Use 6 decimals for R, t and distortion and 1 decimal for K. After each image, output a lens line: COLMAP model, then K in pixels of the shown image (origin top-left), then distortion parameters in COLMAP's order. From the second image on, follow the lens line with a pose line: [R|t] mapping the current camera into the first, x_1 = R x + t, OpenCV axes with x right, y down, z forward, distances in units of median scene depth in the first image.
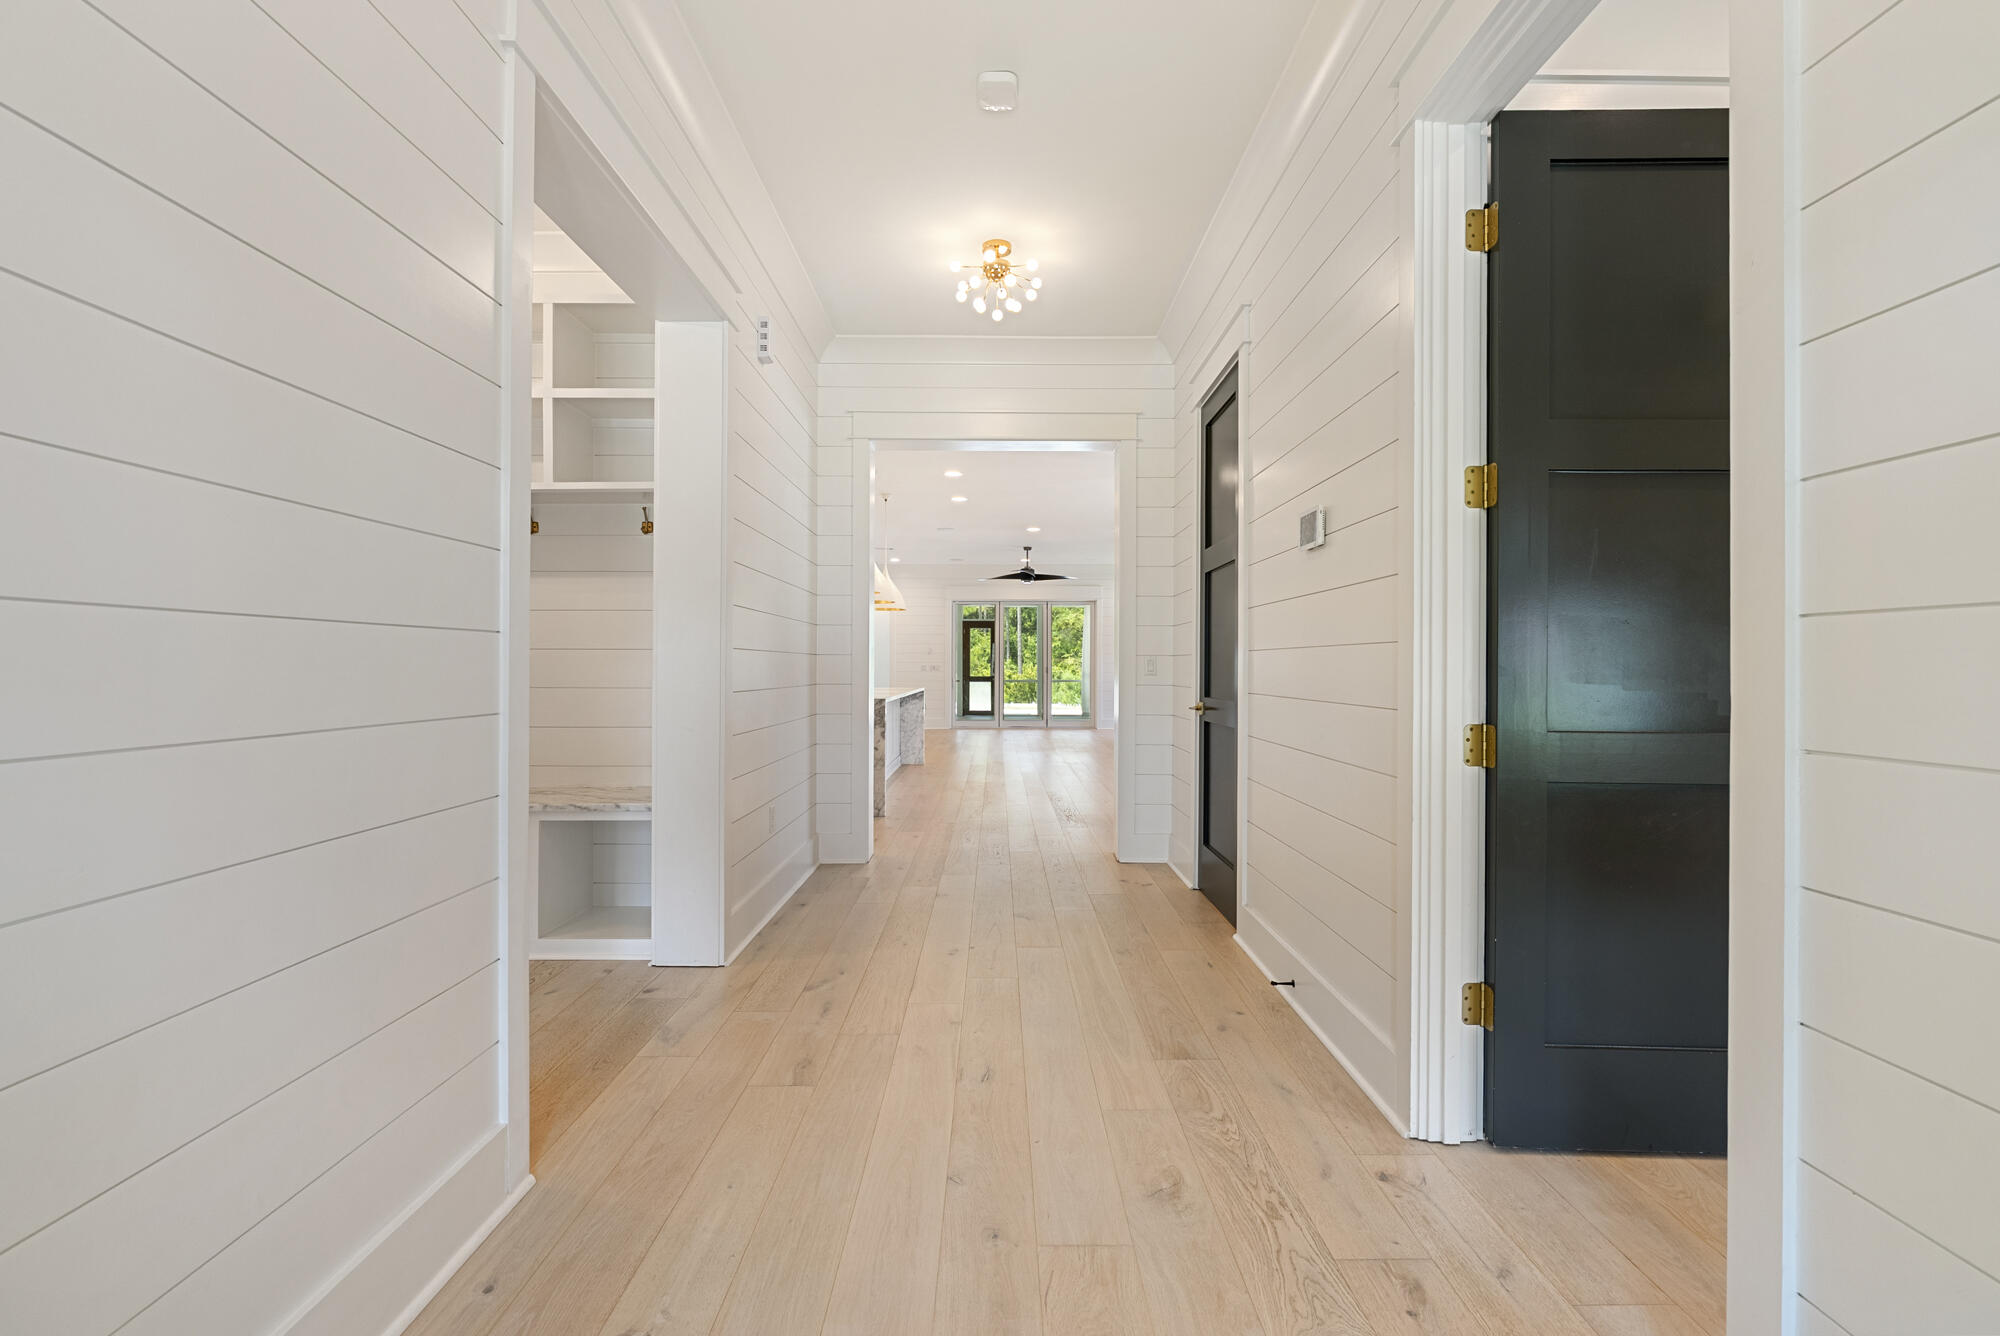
lens RADIAL K [[912.8, 0, 995.6], [0, 912.8, 665.9], [0, 0, 1]] dist [-0.010822, 0.001078]
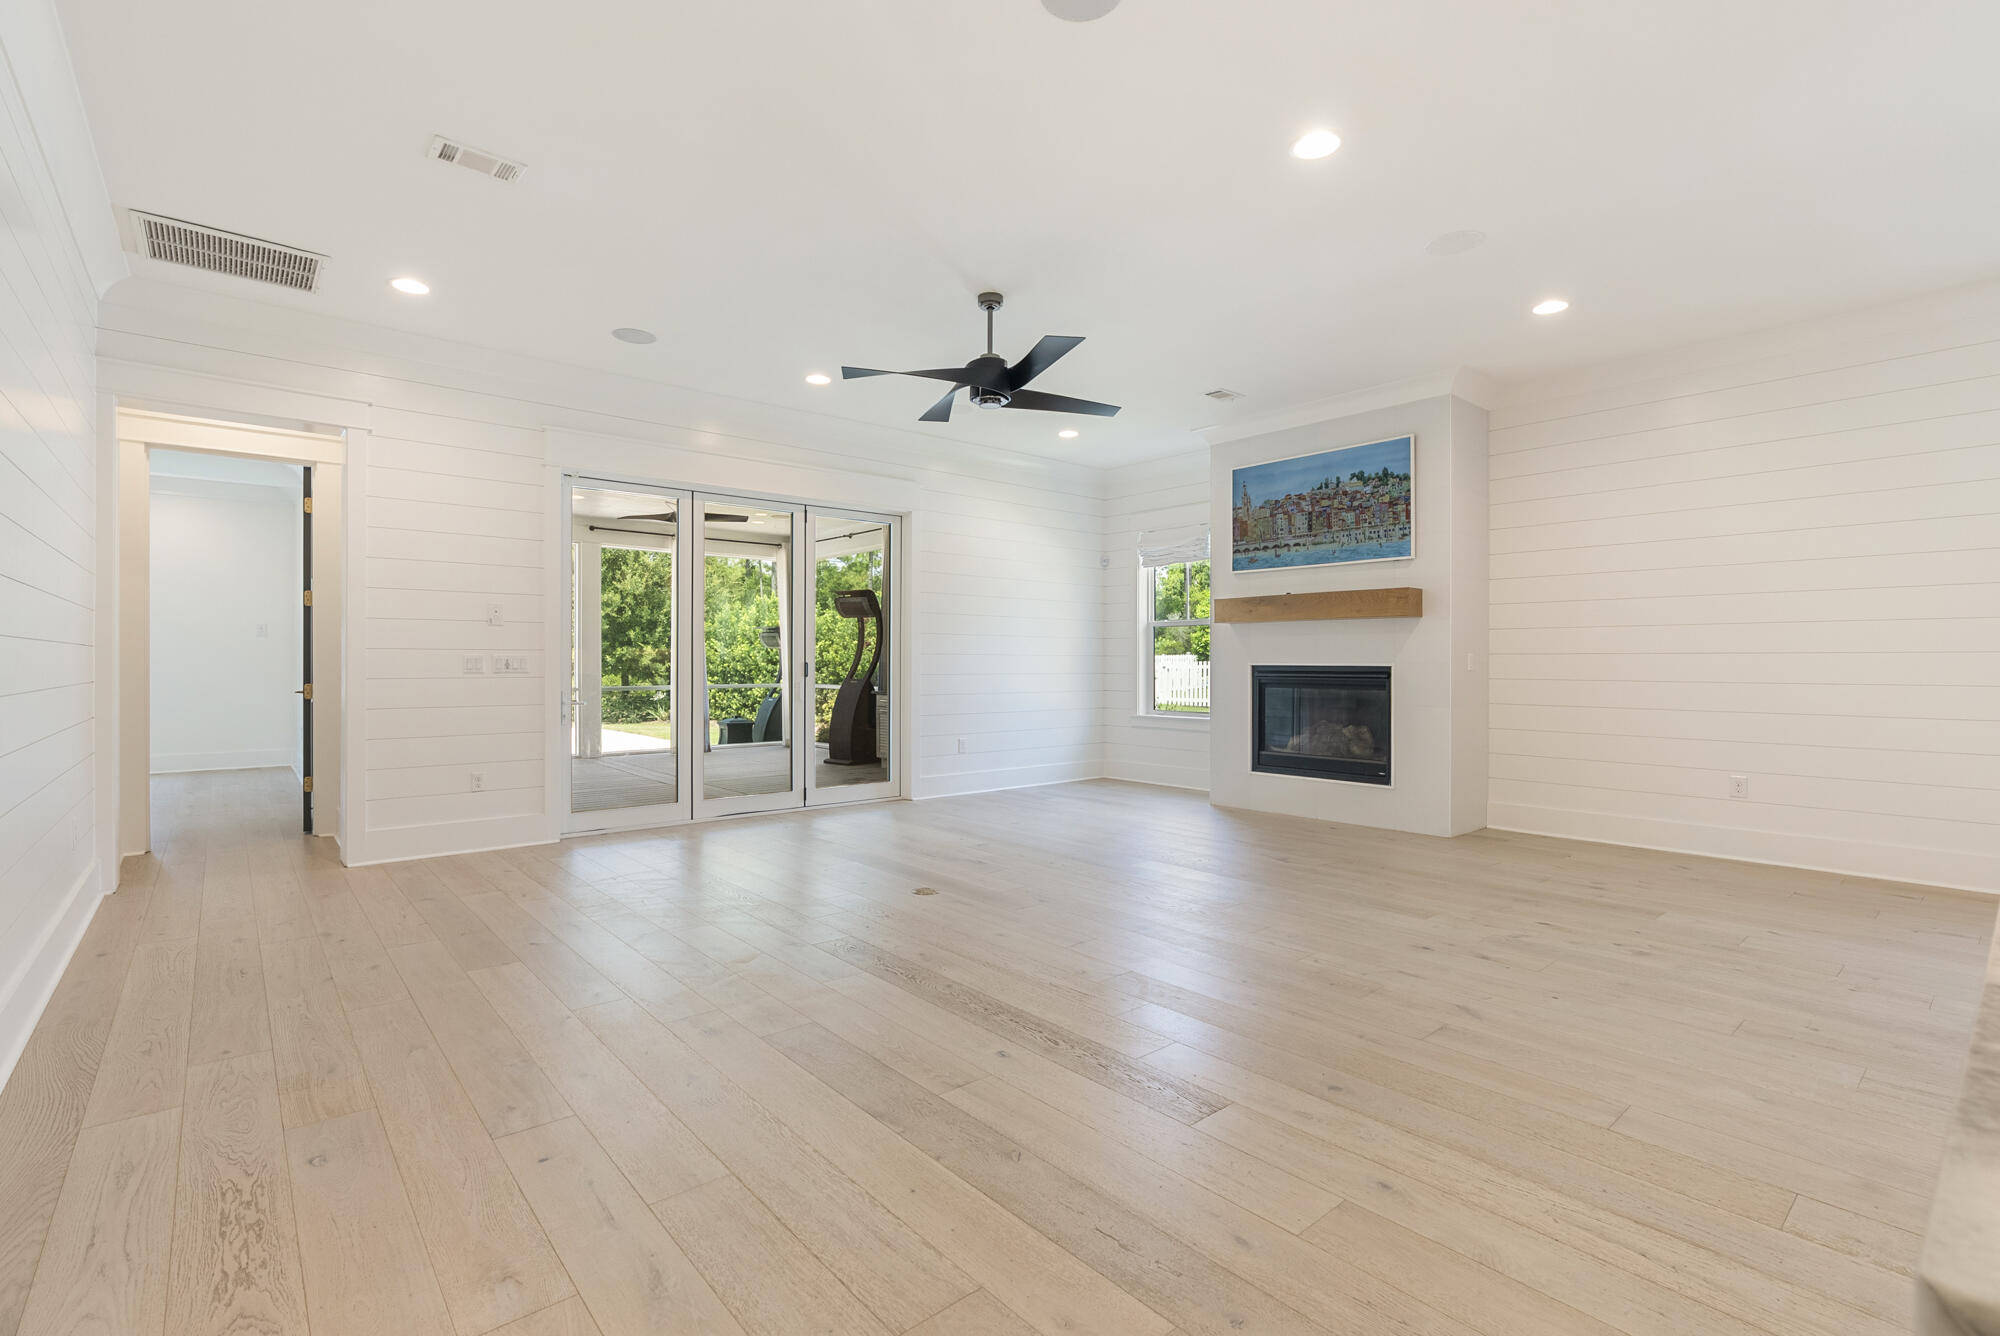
lens RADIAL K [[912.8, 0, 988.6], [0, 912.8, 662.3], [0, 0, 1]] dist [-0.010822, 0.001078]
pose [[0.759648, -0.001735, 0.650333, -0.150278], [-0.000010, 0.999996, 0.002680, -0.000299], [-0.650335, -0.002043, 0.759645, 0.634654]]
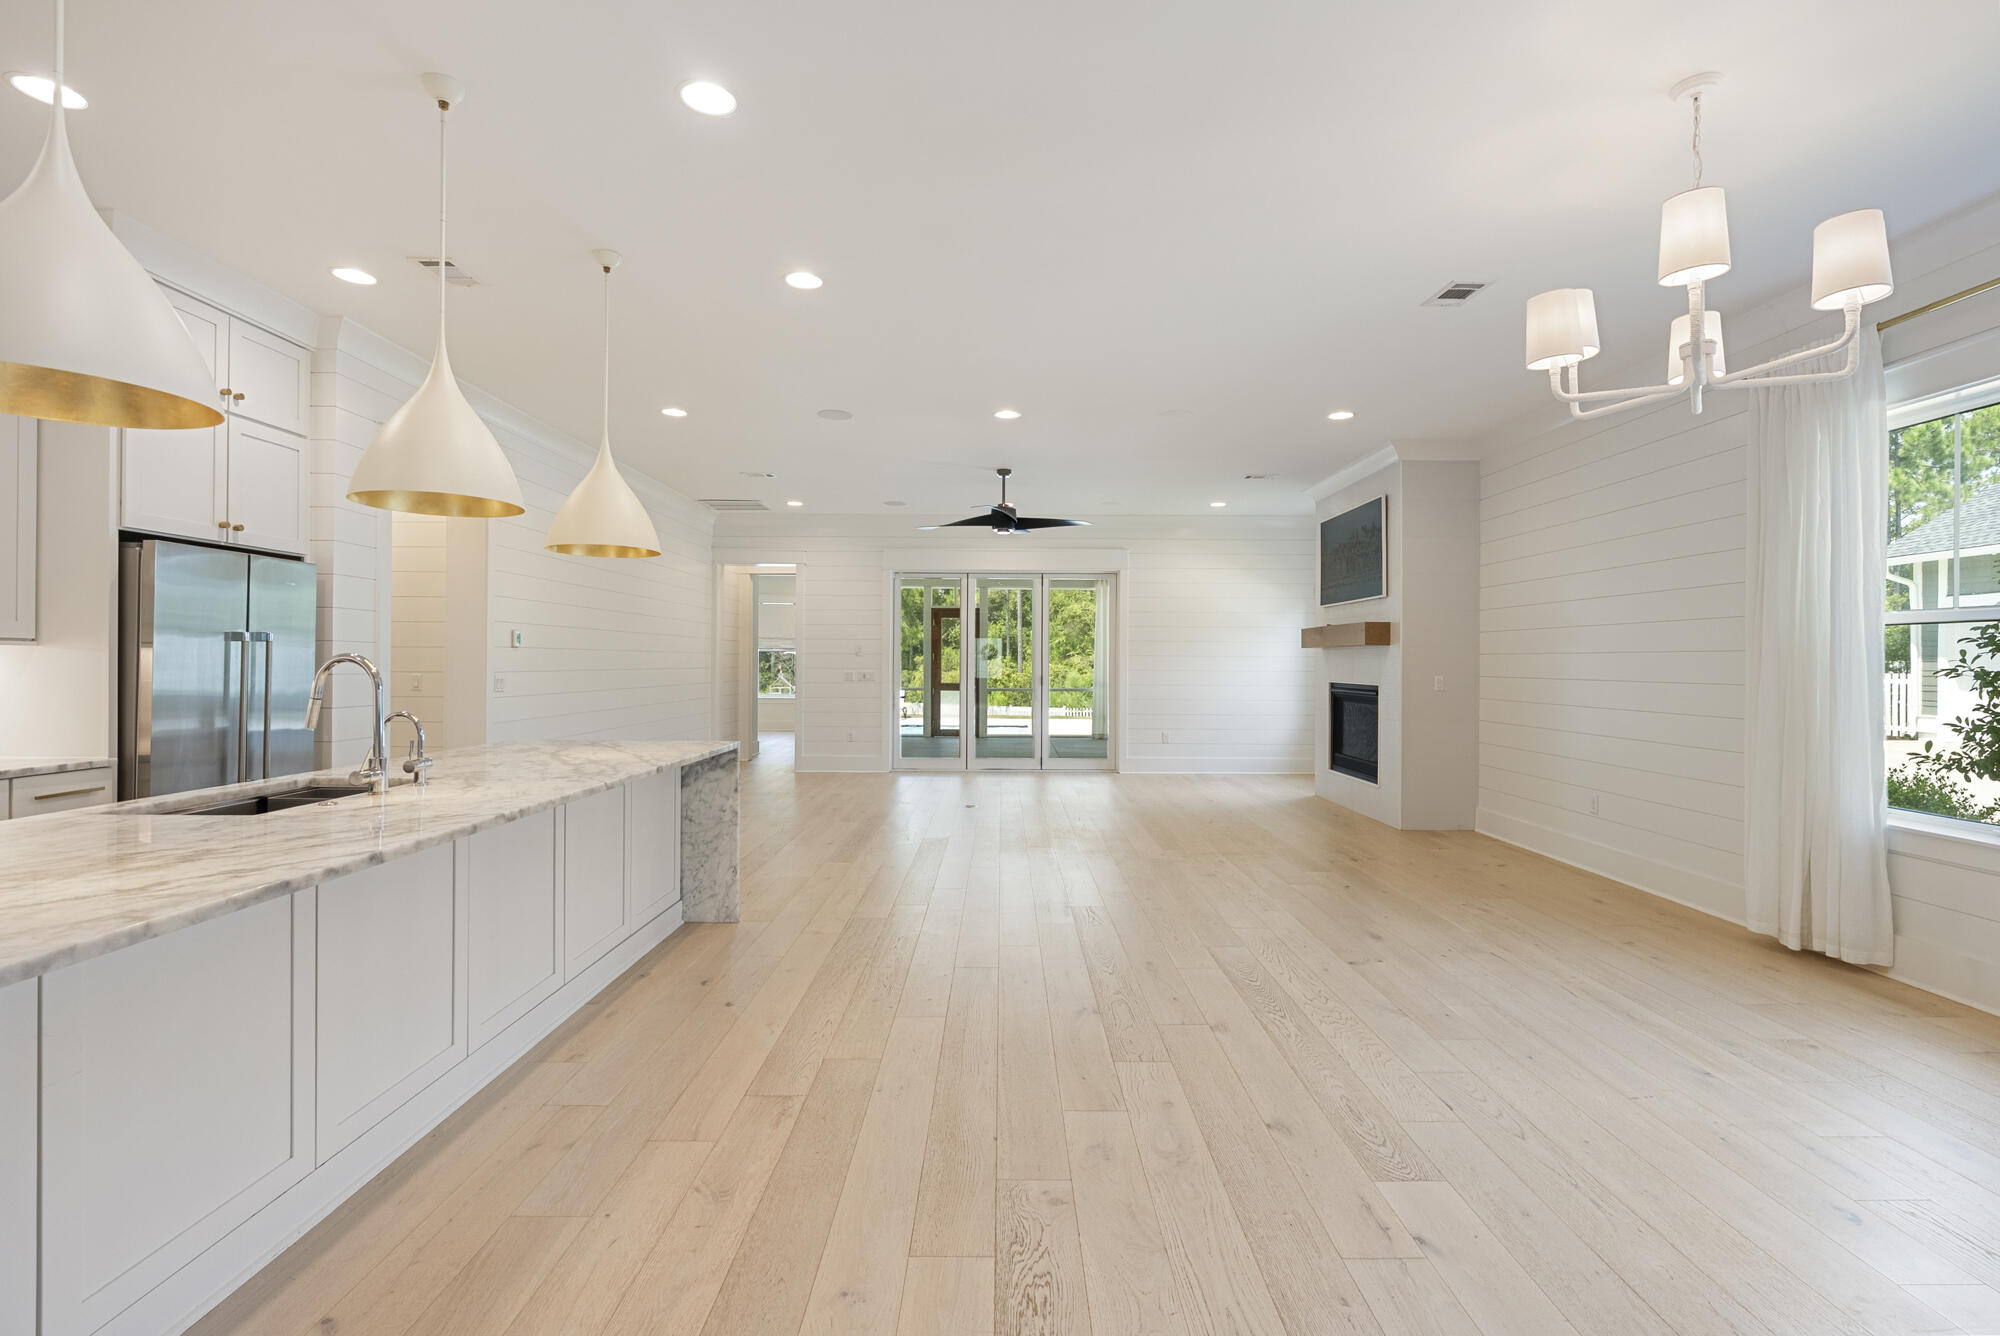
lens RADIAL K [[912.8, 0, 998.4], [0, 912.8, 660.8], [0, 0, 1]] dist [-0.010822, 0.001078]
pose [[0.999991, 0.002677, -0.003308, 0.028430], [-0.002678, 0.999996, -0.000132, -0.009290], [0.003308, 0.000141, 0.999995, 0.363901]]
